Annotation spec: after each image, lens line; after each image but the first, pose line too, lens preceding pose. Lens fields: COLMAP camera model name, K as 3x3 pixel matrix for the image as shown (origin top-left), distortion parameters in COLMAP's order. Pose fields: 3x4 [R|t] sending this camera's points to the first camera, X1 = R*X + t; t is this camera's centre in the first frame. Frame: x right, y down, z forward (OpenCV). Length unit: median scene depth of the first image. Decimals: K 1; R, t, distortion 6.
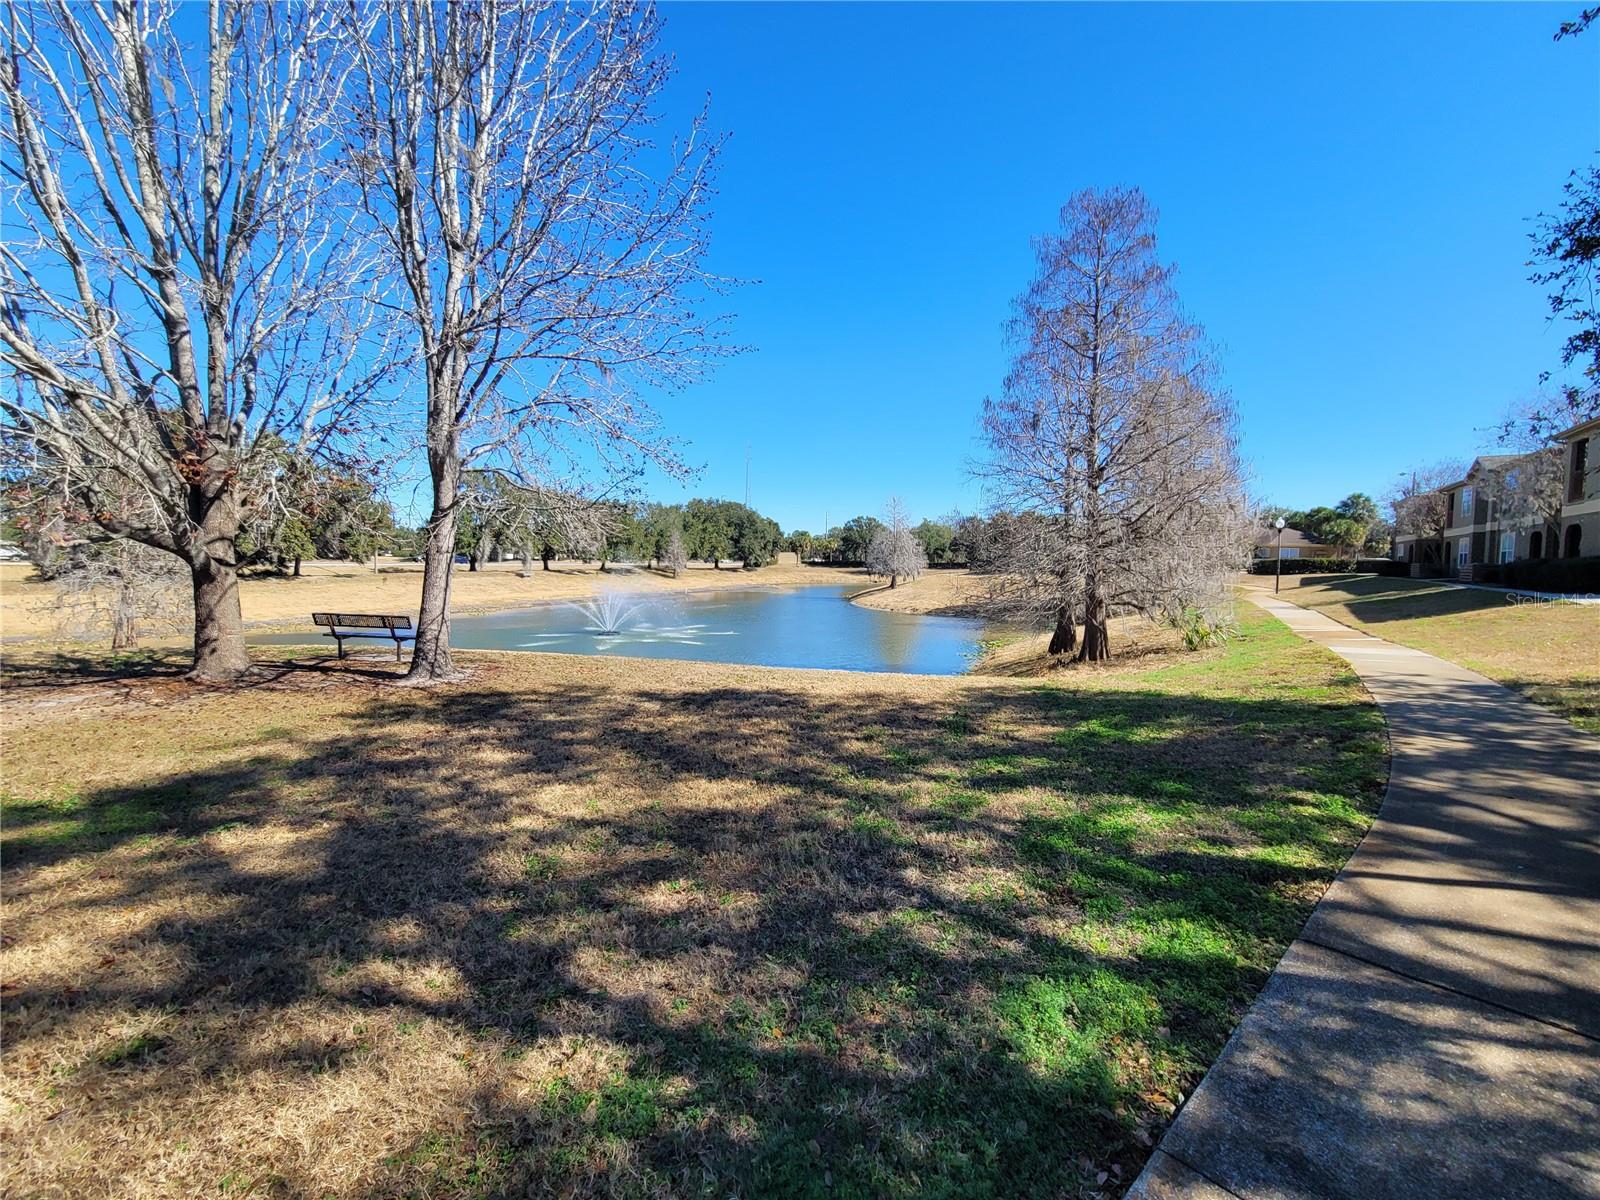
lens RADIAL K [[641.2, 0, 801.7], [0, 641.2, 600.9], [0, 0, 1]] dist [-0.002309, -0.000412]
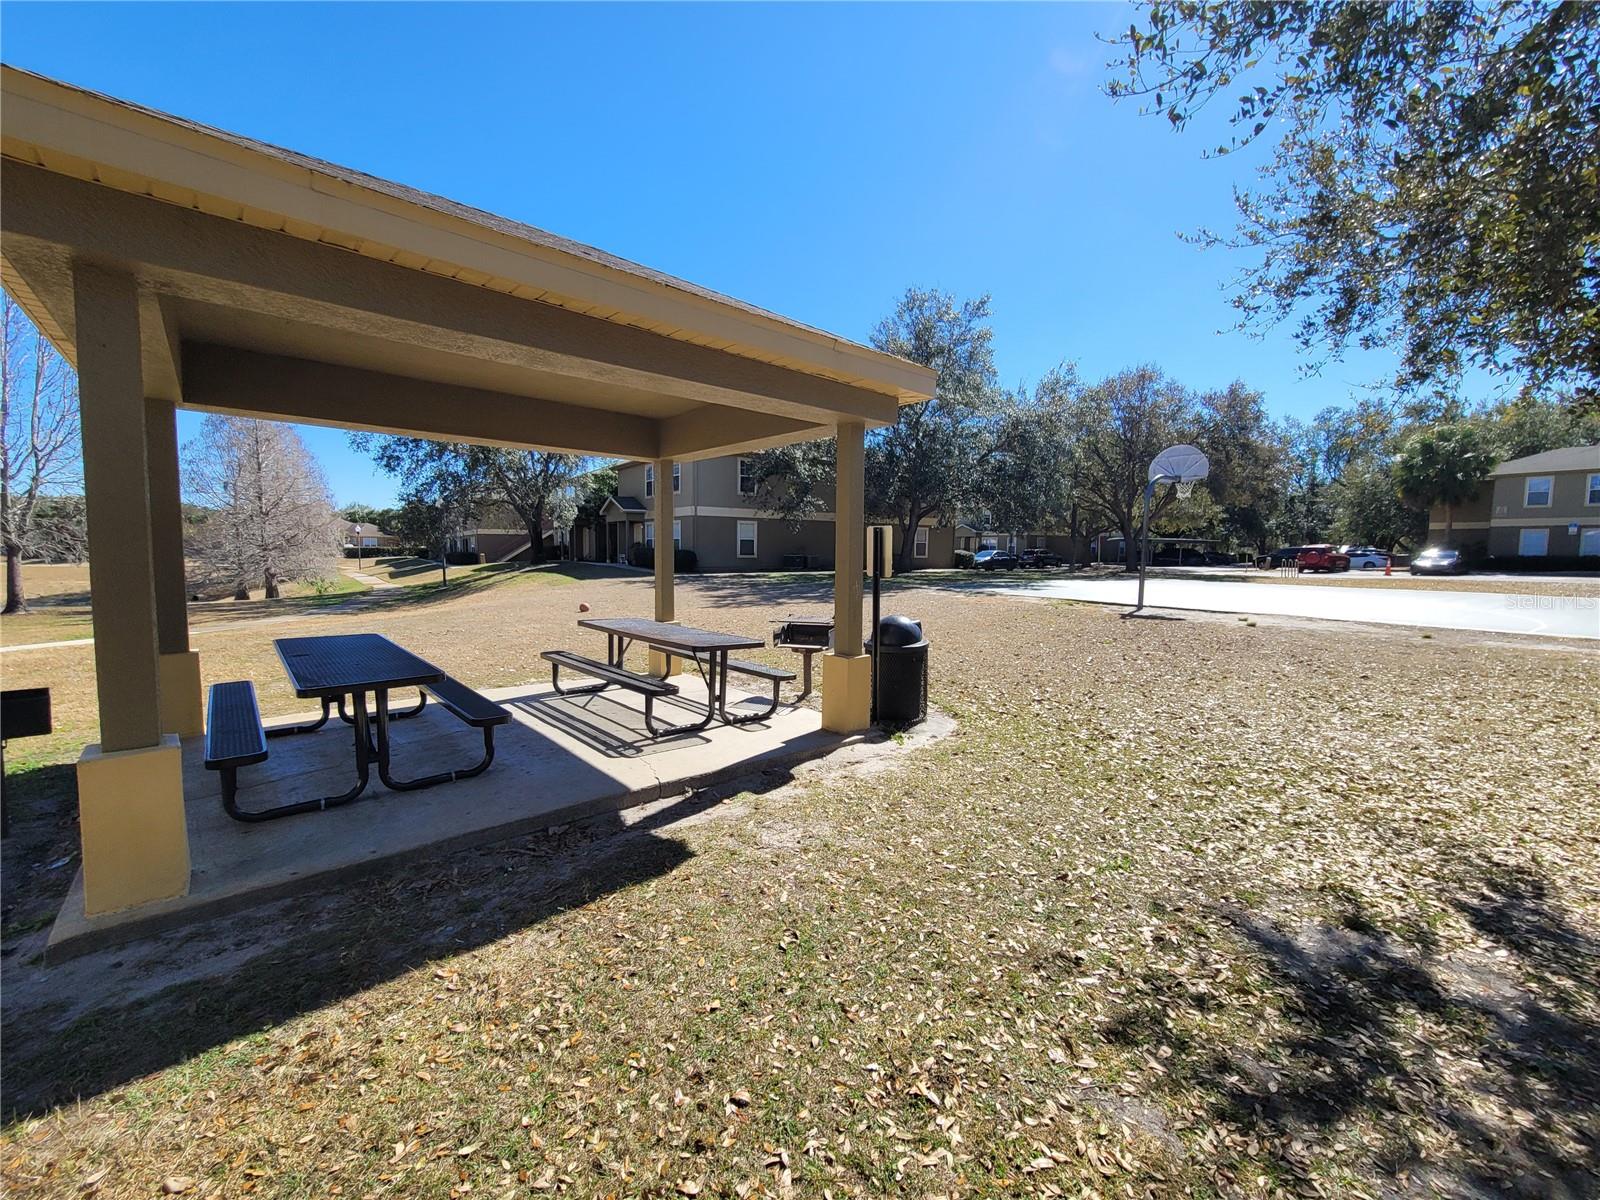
lens RADIAL K [[641.2, 0, 800.6], [0, 641.2, 594.6], [0, 0, 1]] dist [-0.002309, -0.000412]
pose [[0.332439, -0.074066, 0.940212, -0.242184], [0.055498, 0.996720, 0.058894, 0.009761], [-0.941490, 0.032601, 0.335460, -0.340548]]
